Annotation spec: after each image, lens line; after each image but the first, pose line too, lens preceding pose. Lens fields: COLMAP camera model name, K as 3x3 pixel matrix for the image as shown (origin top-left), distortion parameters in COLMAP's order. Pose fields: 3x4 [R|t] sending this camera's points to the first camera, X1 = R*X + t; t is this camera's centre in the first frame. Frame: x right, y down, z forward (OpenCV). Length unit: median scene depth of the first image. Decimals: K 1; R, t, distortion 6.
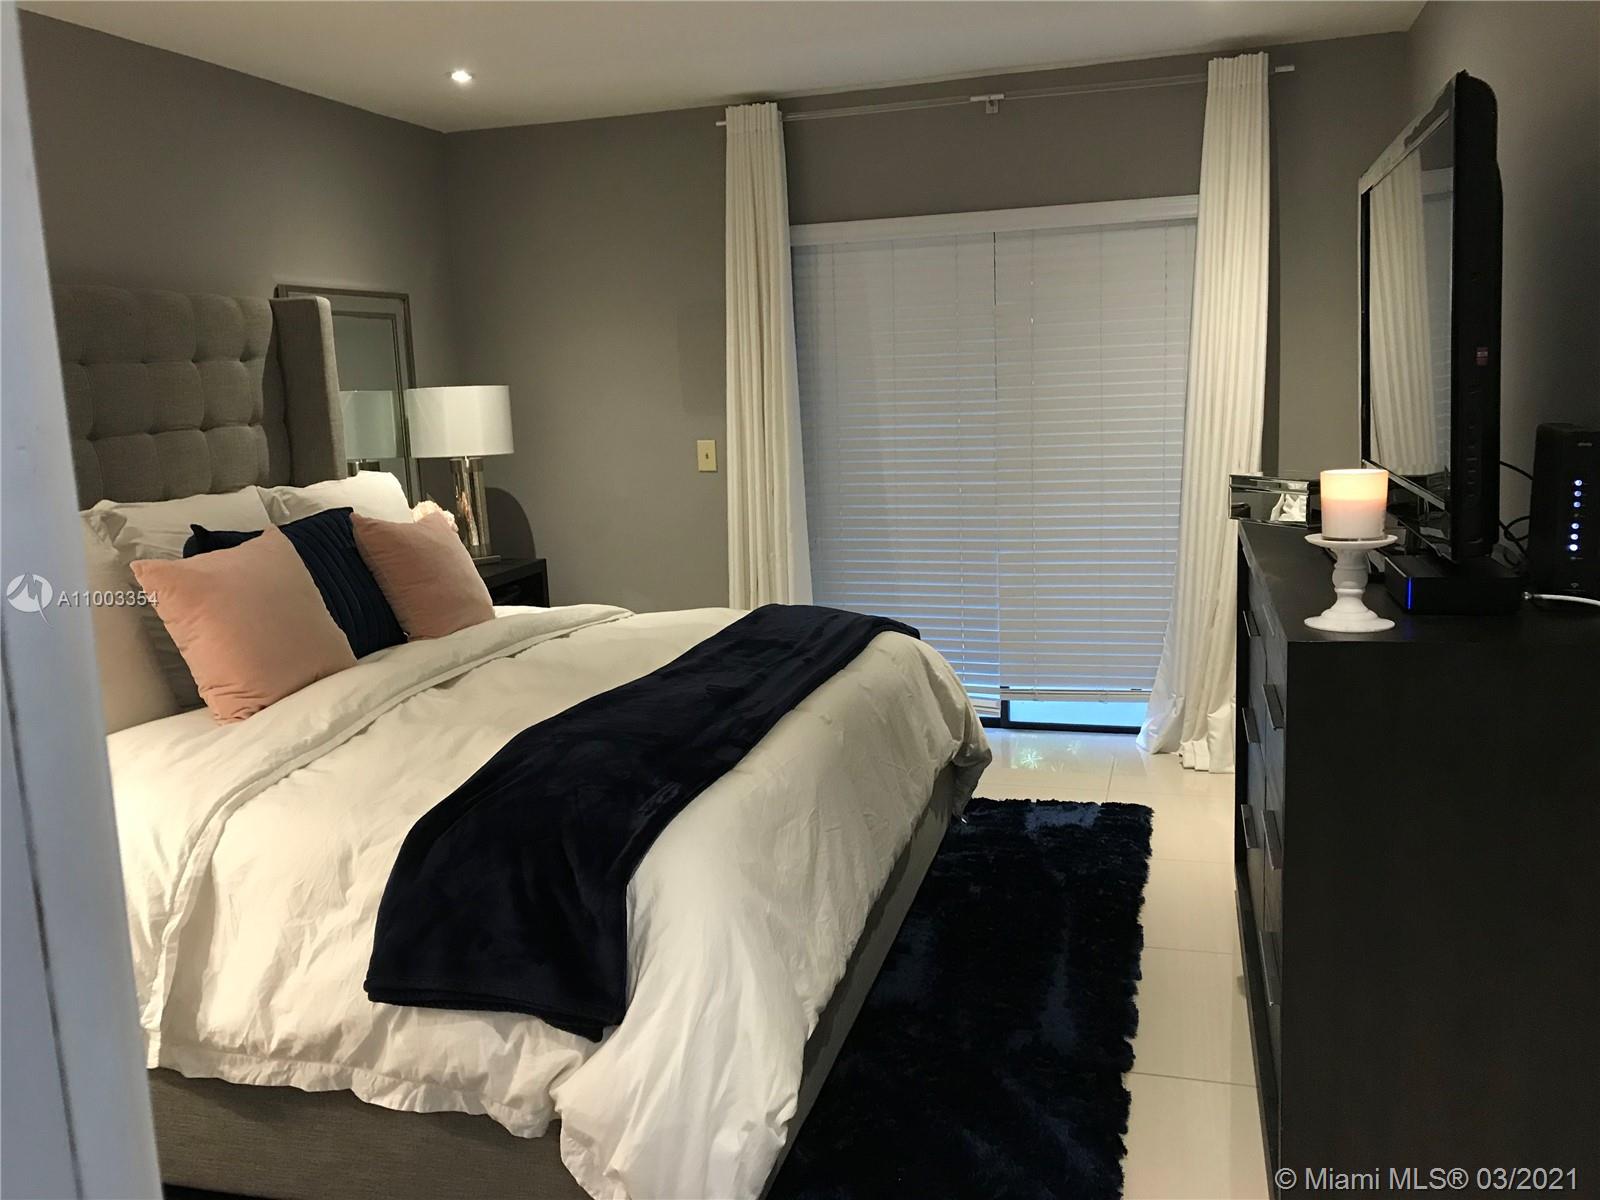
lens RADIAL K [[1307.6, 0, 795.5], [0, 1307.6, 593.7], [0, 0, 1]] dist [0.035031, -0.006570]
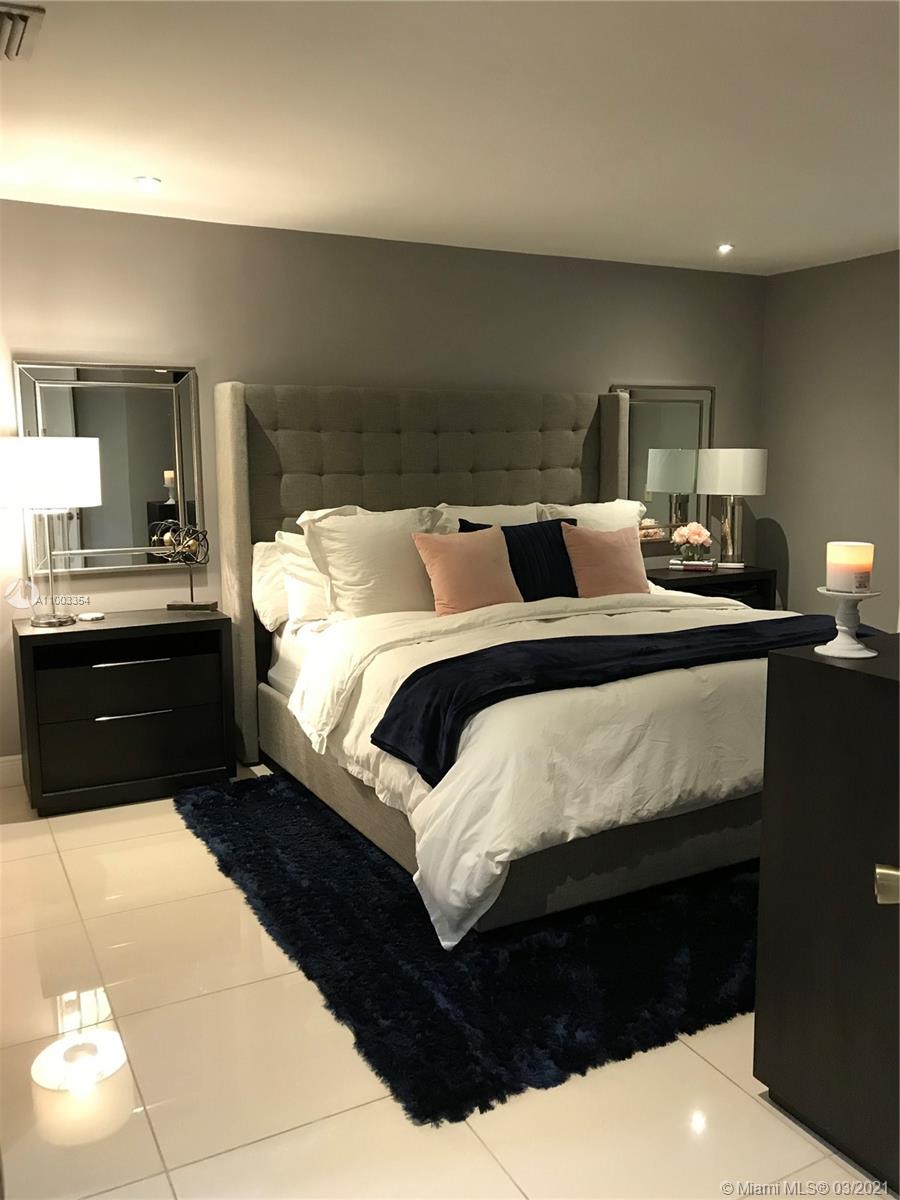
lens RADIAL K [[980.7, 0, 445.5], [0, 980.7, 599.6], [0, 0, 1]] dist [0.035031, -0.006570]
pose [[0.699048, 0.145826, -0.700047, 0.404004], [-0.139178, 0.988010, 0.066832, -0.020745], [0.701399, 0.050712, 0.710962, -0.025288]]
